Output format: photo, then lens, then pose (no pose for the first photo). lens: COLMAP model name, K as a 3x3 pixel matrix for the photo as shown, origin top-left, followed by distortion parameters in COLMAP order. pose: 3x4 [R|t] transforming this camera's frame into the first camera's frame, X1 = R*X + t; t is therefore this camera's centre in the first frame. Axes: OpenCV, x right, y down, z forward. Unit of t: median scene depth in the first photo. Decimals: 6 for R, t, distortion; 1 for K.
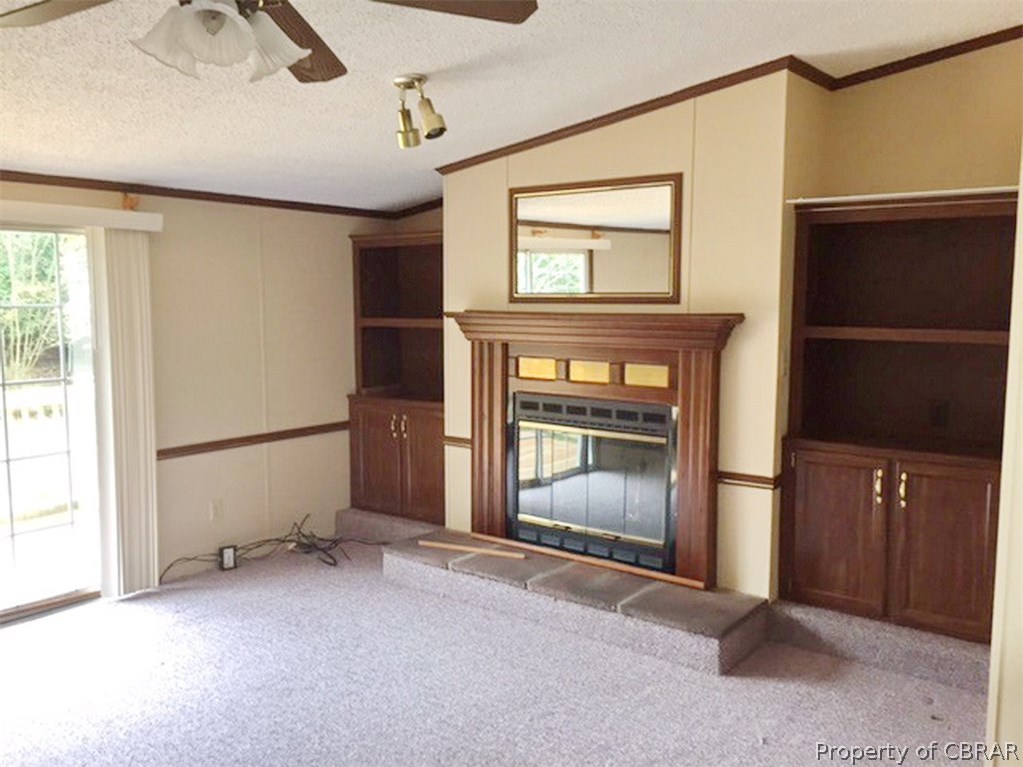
lens RADIAL K [[869.6, 0, 511.5], [0, 869.6, 383.5], [0, 0, 1]] dist [0.056271, 0.000754]
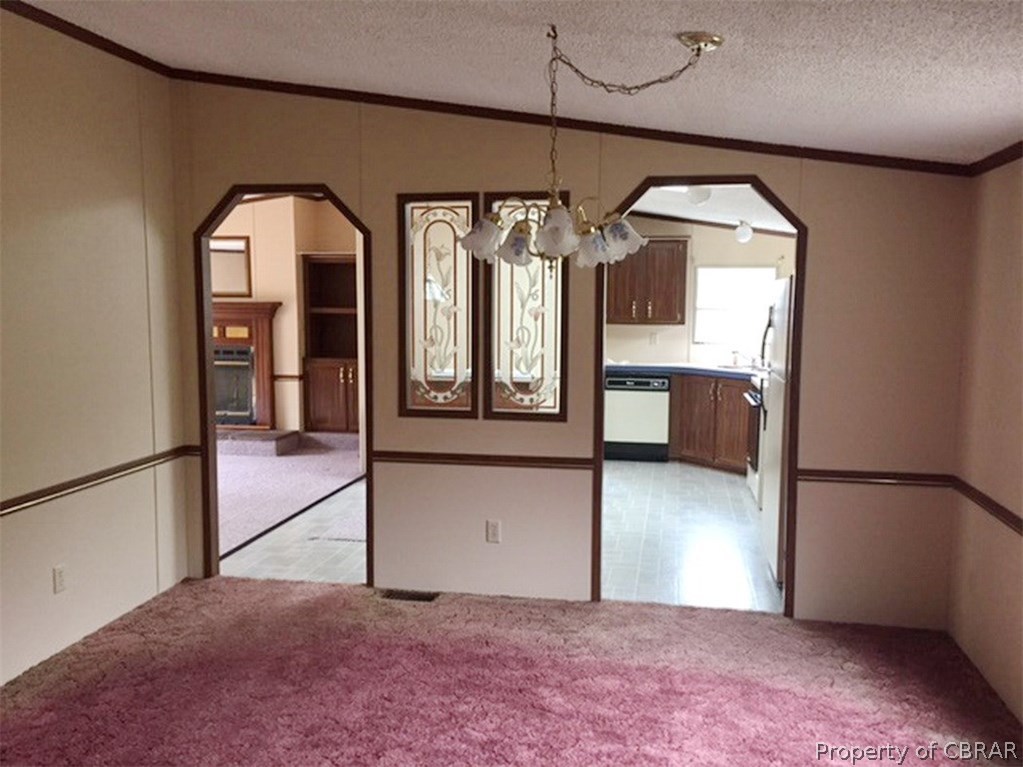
lens RADIAL K [[869.6, 0, 511.5], [0, 869.6, 383.5], [0, 0, 1]] dist [0.056271, 0.000754]
pose [[0.893020, -0.046390, 0.447620, -0.207061], [0.041164, 0.998923, 0.021401, 0.099308], [-0.448131, -0.000685, 0.893968, -1.195975]]
